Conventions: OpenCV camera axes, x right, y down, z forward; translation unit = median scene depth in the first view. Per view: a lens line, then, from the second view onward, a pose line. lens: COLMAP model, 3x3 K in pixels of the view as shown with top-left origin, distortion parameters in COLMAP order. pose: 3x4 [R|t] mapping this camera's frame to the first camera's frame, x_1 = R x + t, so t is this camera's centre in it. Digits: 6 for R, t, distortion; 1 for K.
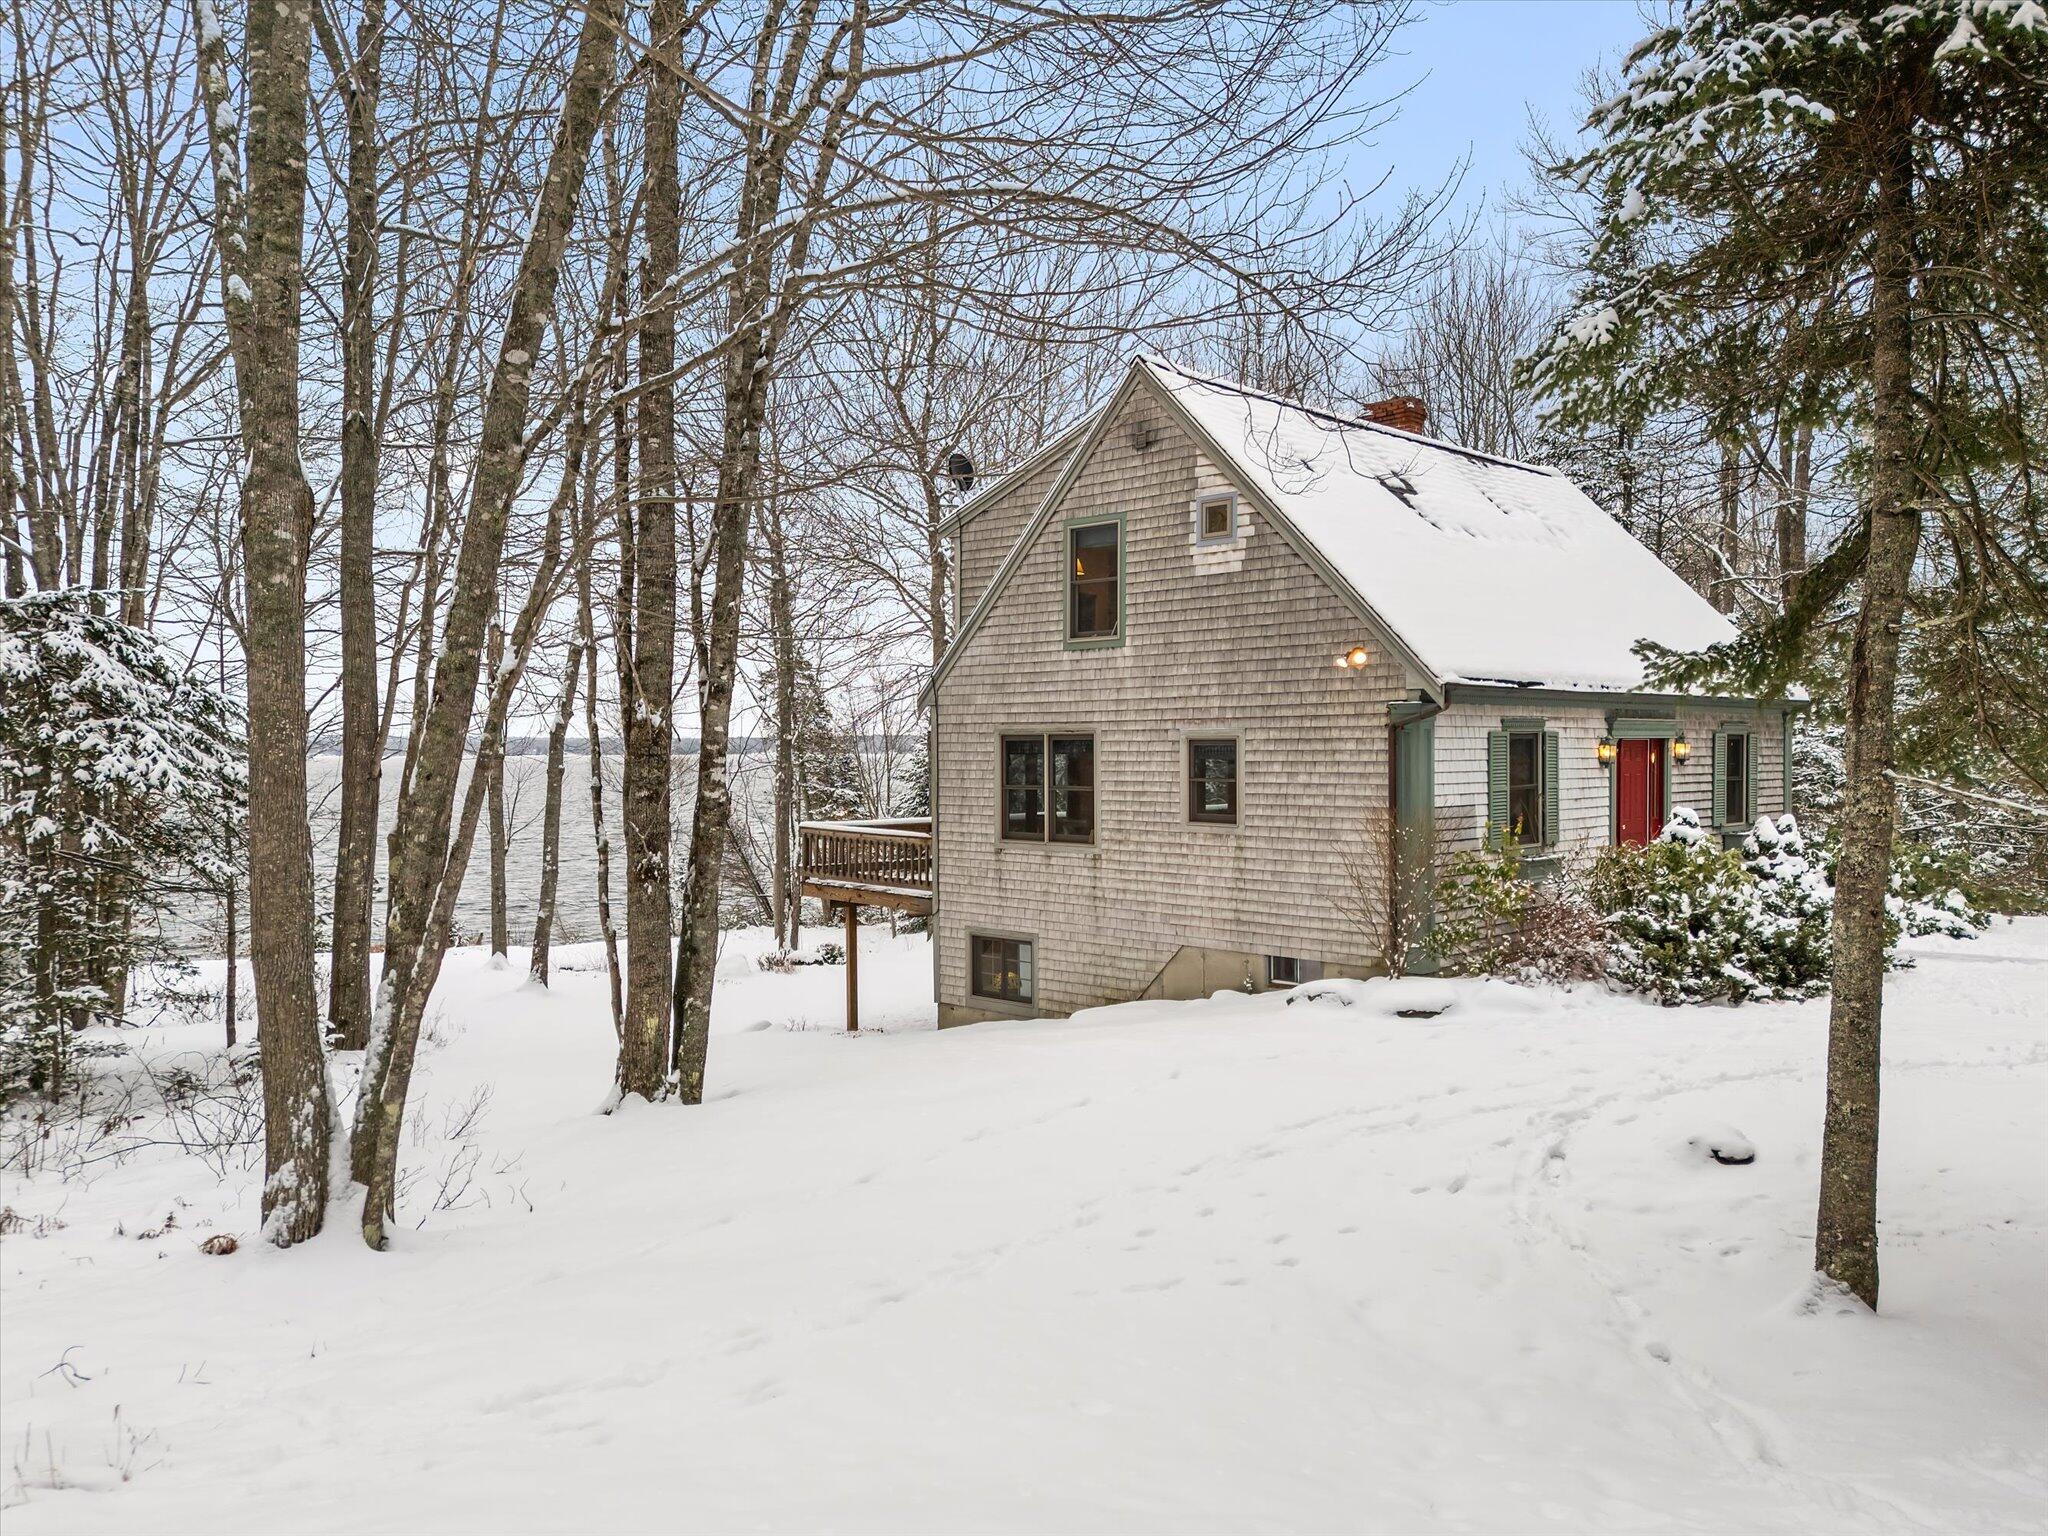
lens RADIAL K [[1427.3, 0, 1024.0], [0, 1427.3, 768.0], [0, 0, 1]] dist [0.057279, -0.196581]
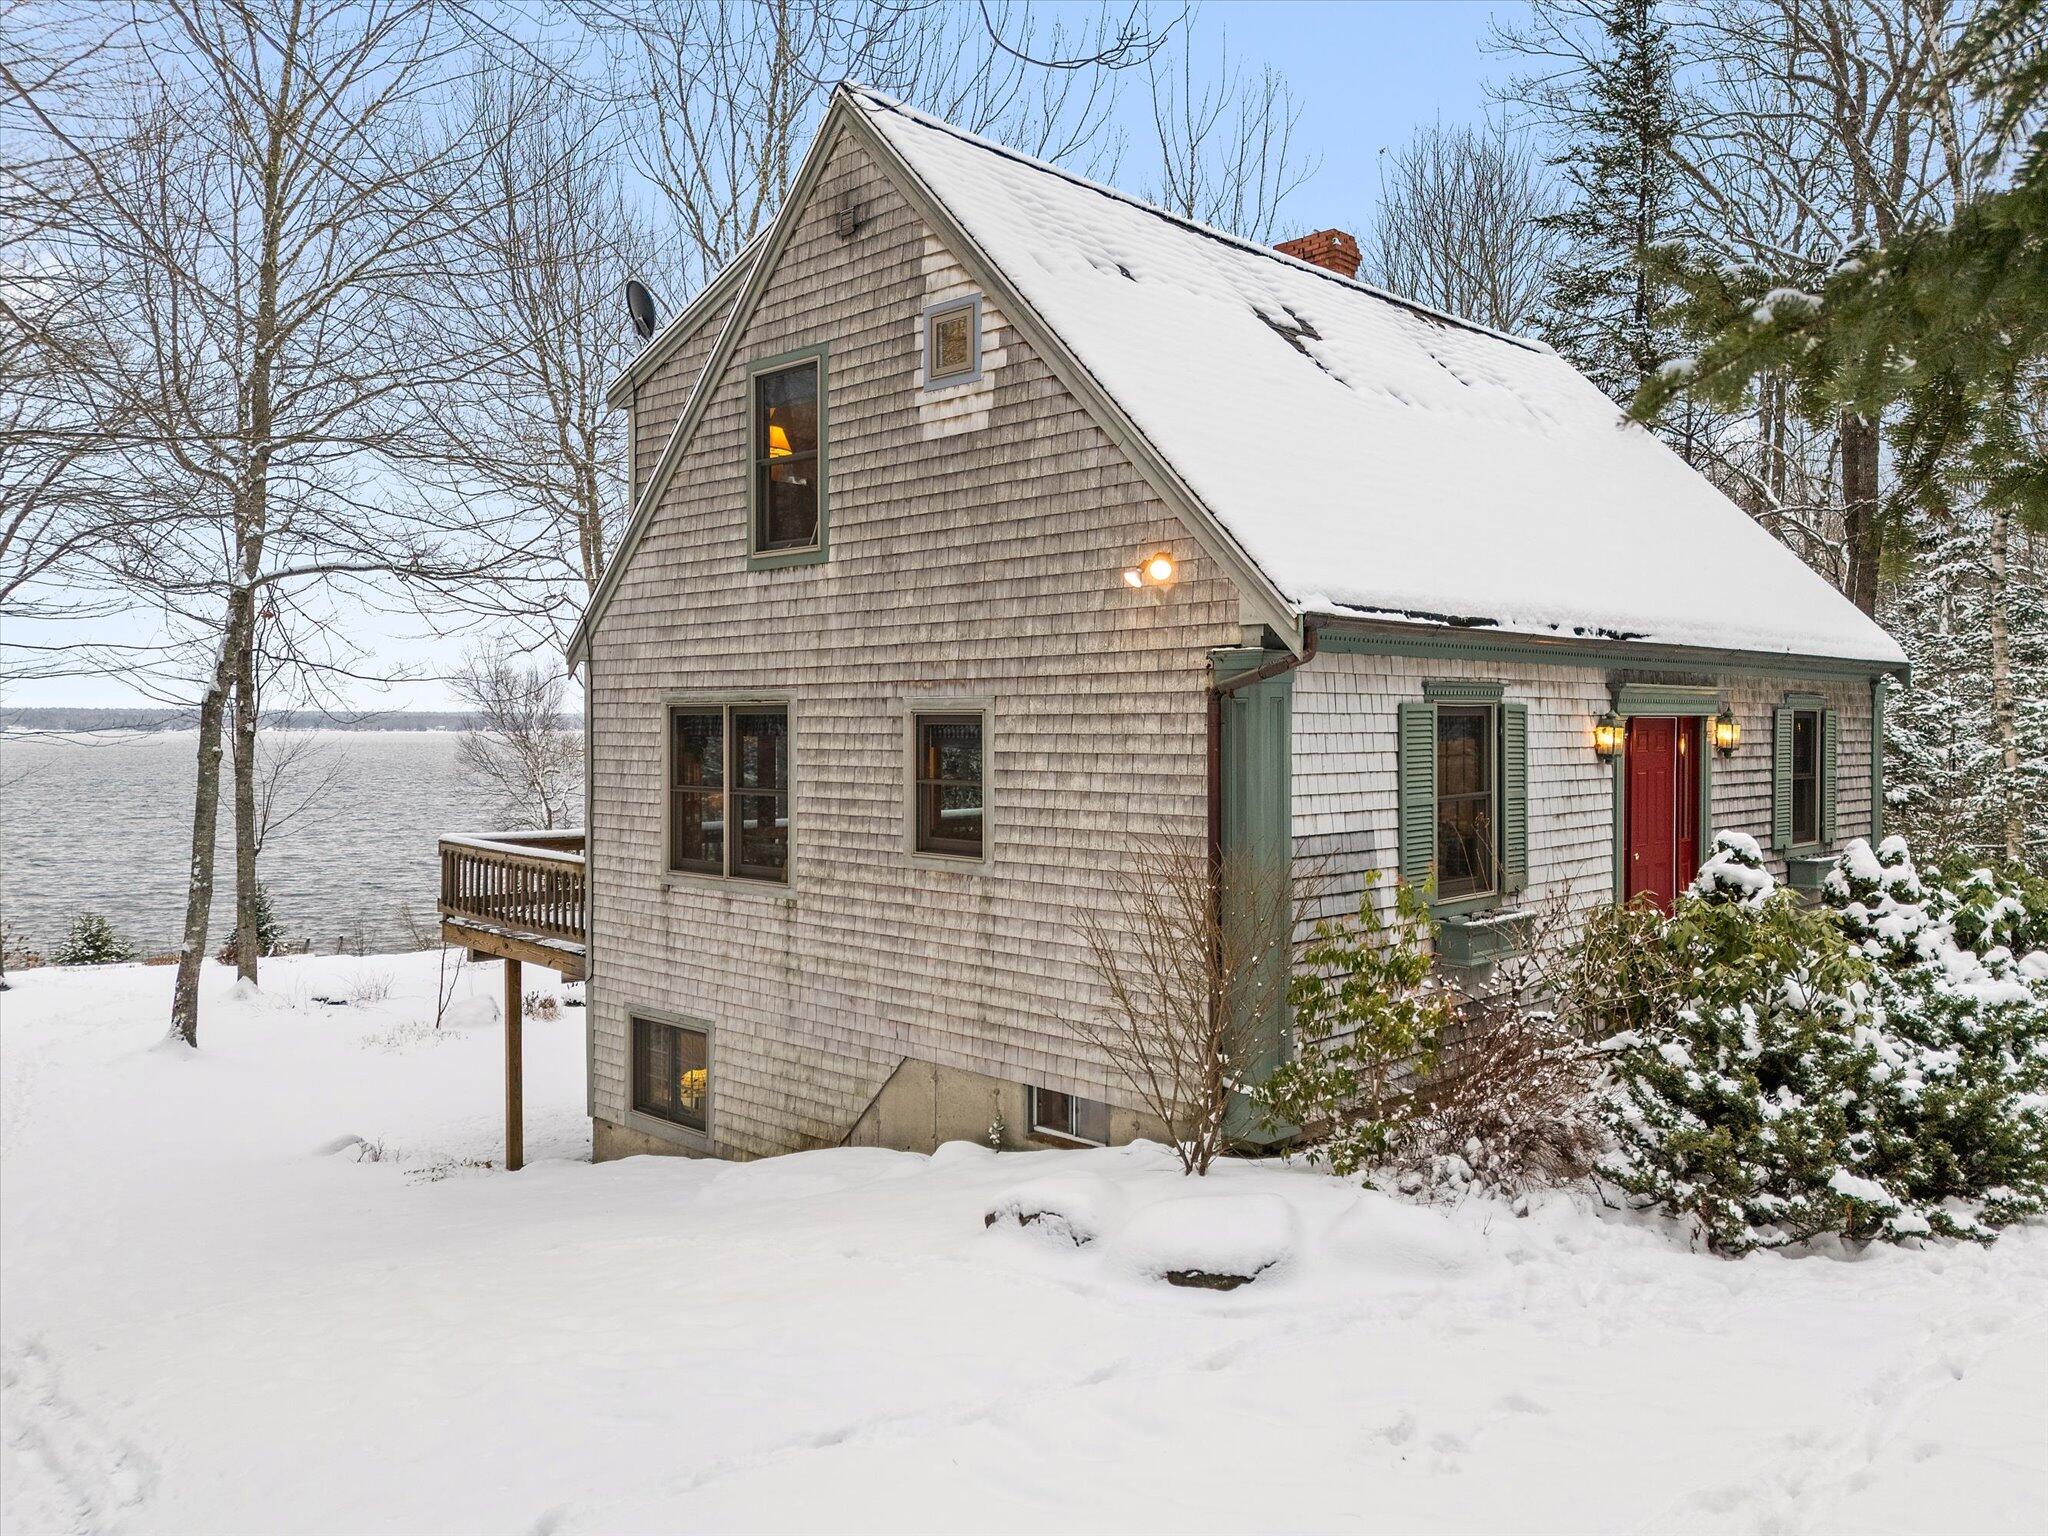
lens RADIAL K [[1529.3, 0, 1027.4], [0, 1529.3, 737.7], [0, 0, 1]] dist [0.070363, -0.125977]
pose [[0.999850, 0.003971, 0.016843, 0.156118], [-0.003871, 0.999975, -0.005949, -0.006793], [-0.016867, 0.005882, 0.999840, 0.365252]]
